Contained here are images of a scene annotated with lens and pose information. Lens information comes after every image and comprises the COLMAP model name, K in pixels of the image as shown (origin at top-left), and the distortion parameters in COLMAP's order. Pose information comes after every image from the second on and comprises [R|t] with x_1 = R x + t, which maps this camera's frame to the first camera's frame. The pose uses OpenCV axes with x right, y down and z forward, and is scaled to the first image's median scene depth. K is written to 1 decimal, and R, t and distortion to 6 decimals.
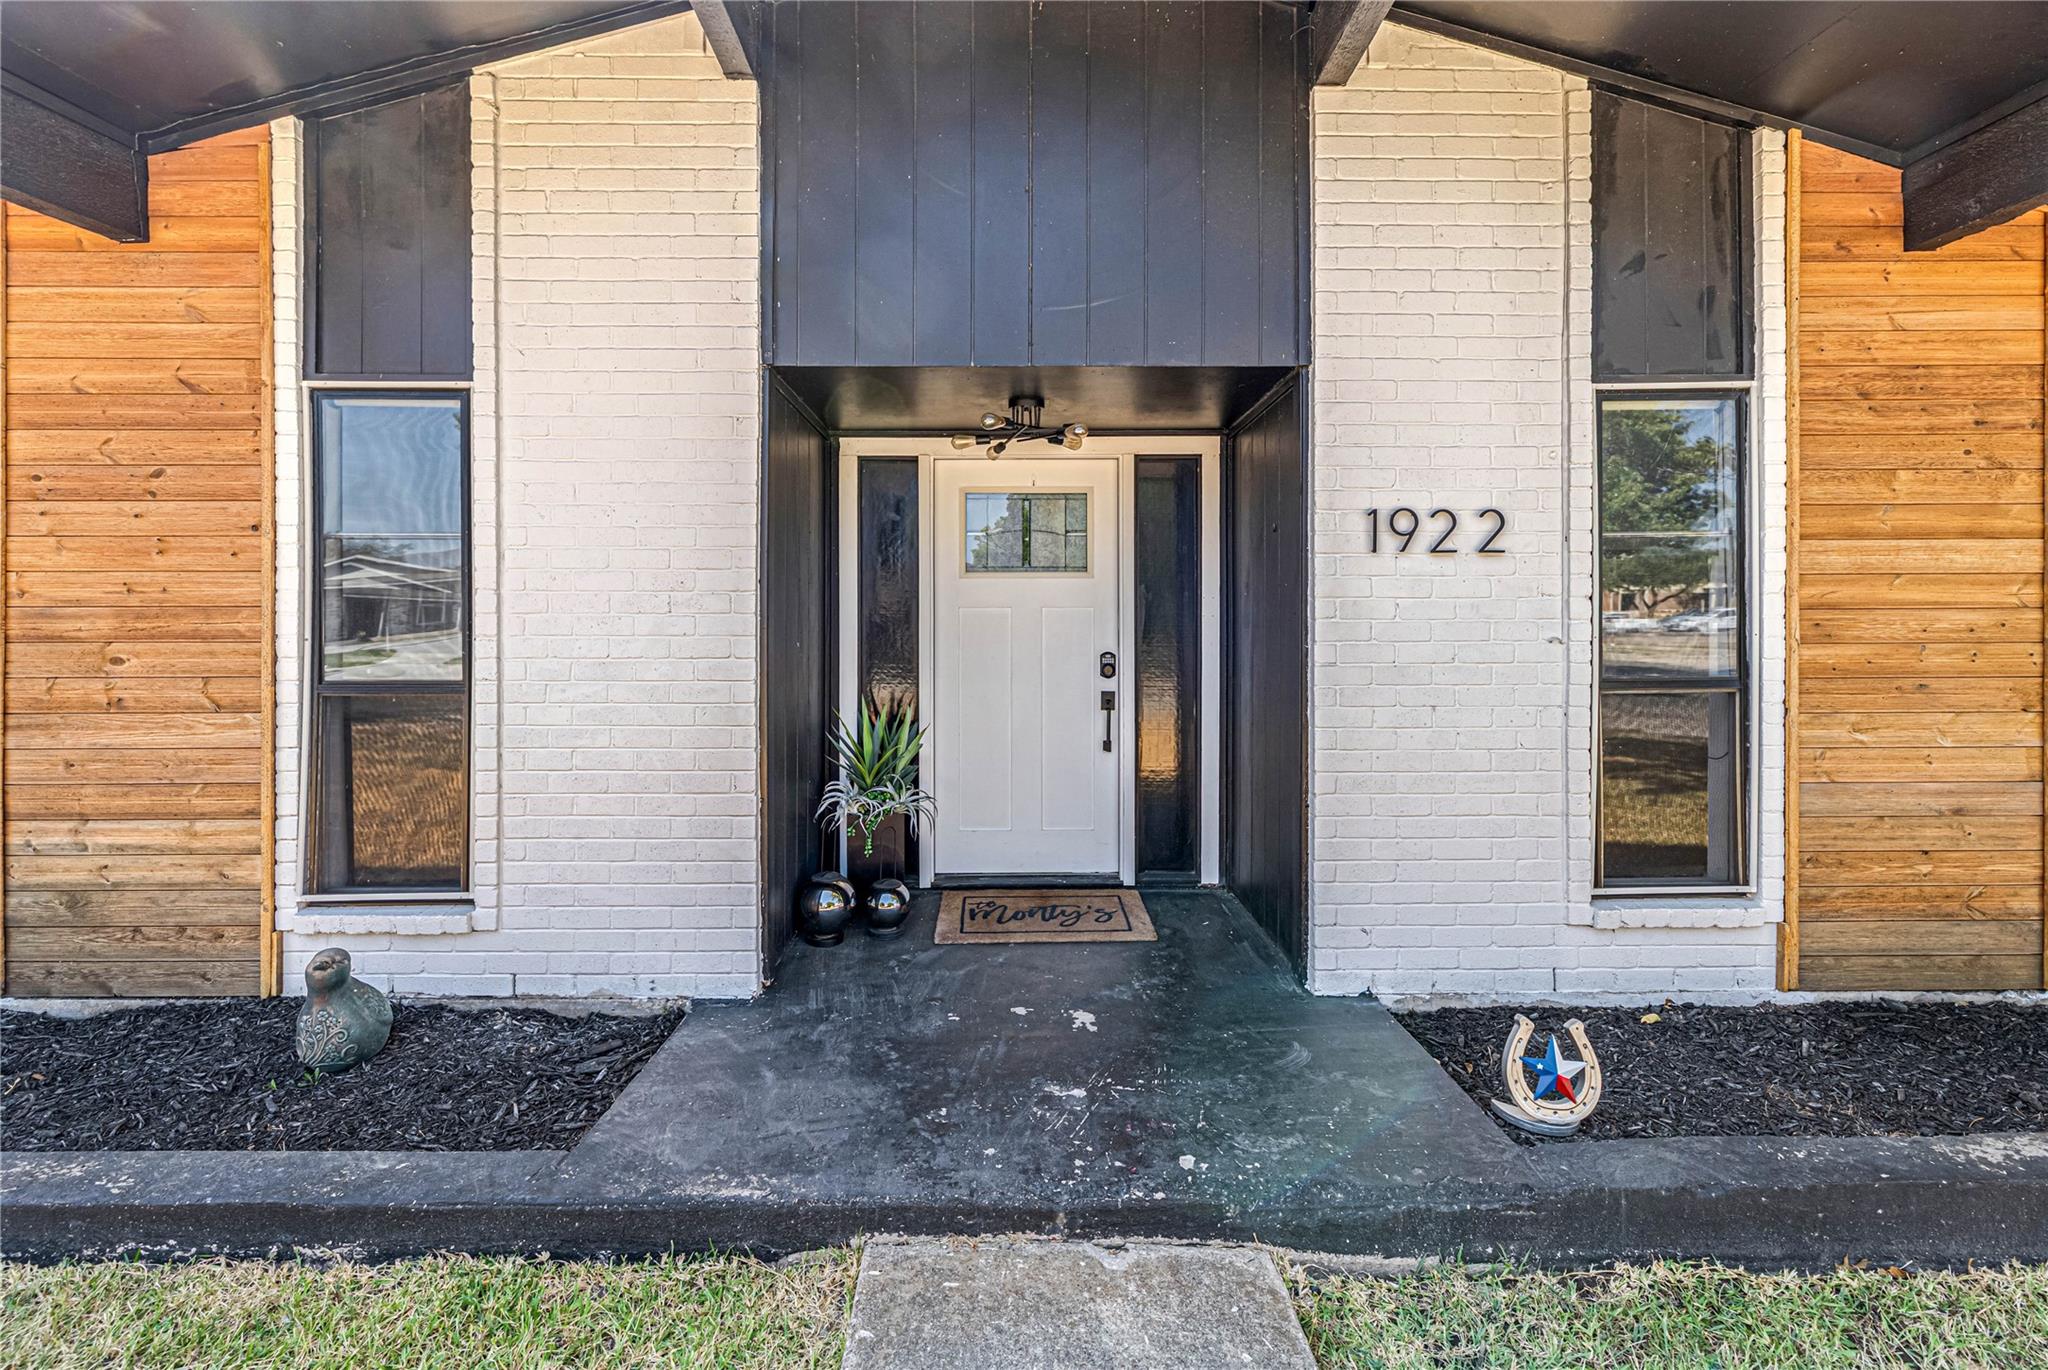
lens RADIAL K [[900.0, 0, 1020.9], [0, 900.0, 599.9], [0, 0, 1]] dist [0.003646, 0.000517]
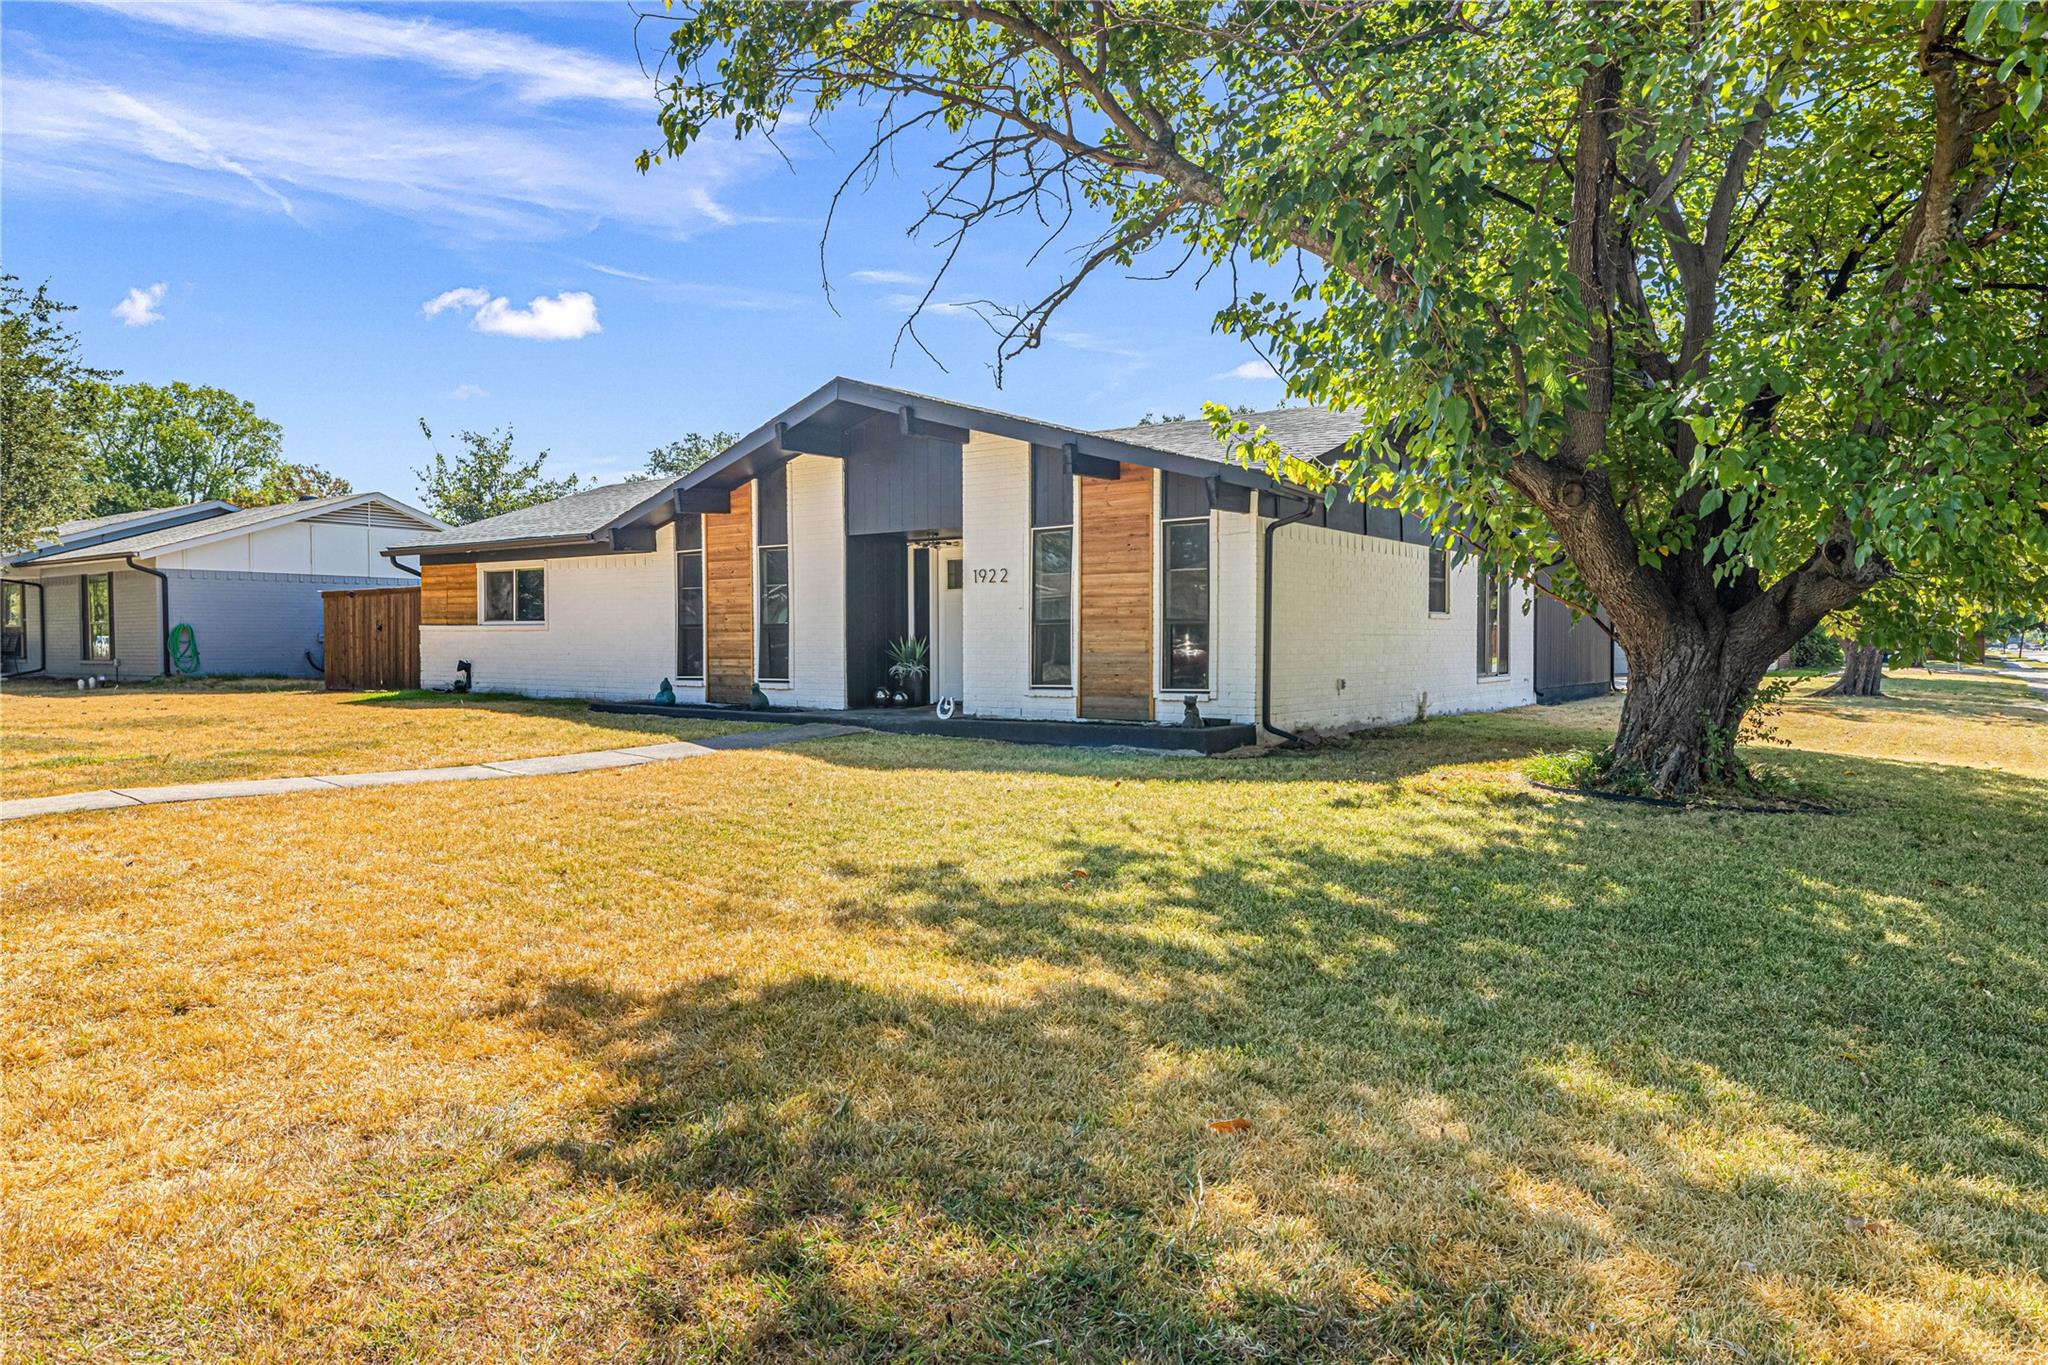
lens RADIAL K [[1314.4, 0, 1024.0], [0, 1314.4, 682.5], [0, 0, 1]] dist [-0.097790, 0.252472]
pose [[0.807995, 0.018293, -0.588906, 3.414611], [0.002161, 0.999419, 0.034009, 0.152231], [0.589186, -0.028752, 0.807486, -2.849728]]
